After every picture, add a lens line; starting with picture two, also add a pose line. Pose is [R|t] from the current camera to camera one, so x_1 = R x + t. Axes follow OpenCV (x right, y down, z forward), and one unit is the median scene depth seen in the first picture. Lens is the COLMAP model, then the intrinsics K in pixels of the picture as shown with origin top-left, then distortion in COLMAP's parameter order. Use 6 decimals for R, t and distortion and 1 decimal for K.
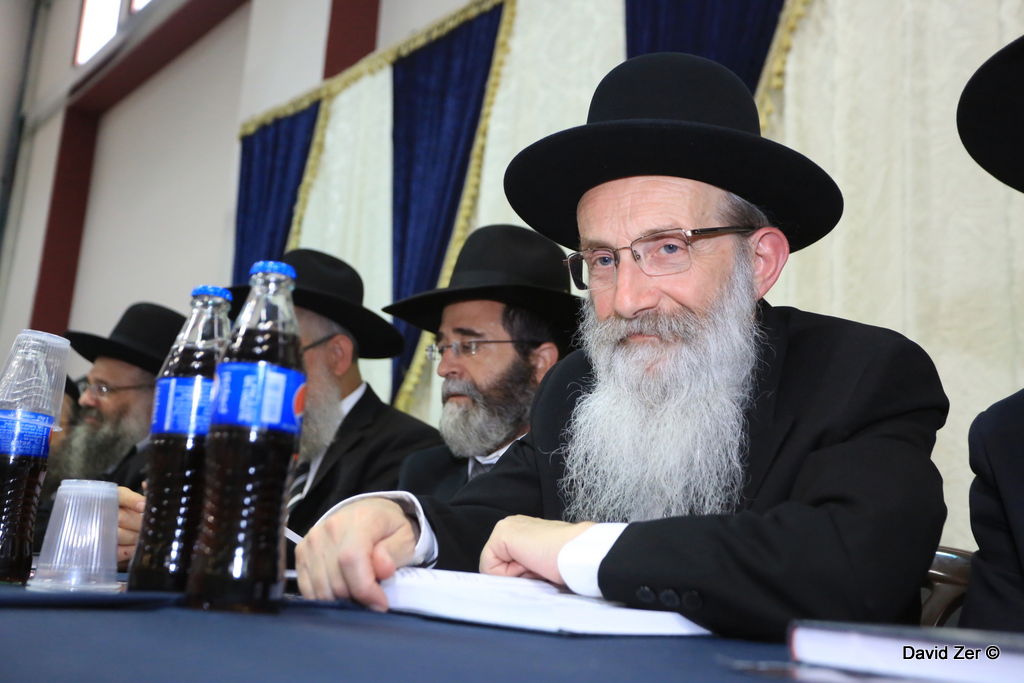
lens RADIAL K [[1071.6, 0, 543.5], [0, 1071.6, 321.8], [0, 0, 1]] dist [0.012625, 0.015247]
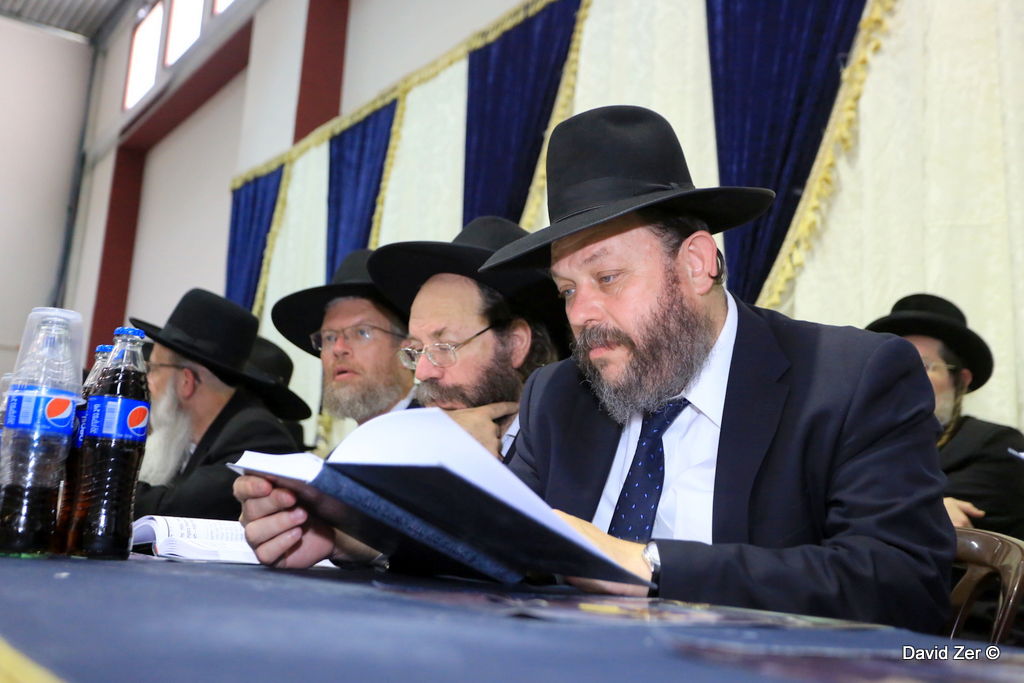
lens RADIAL K [[1089.6, 0, 512.0], [0, 1089.6, 341.5], [0, 0, 1]] dist [0.033239, 0.024514]
pose [[0.993738, -0.007013, -0.111515, 0.193230], [0.010160, 0.999565, 0.027675, -0.034479], [0.111273, -0.028634, 0.993377, -0.228749]]
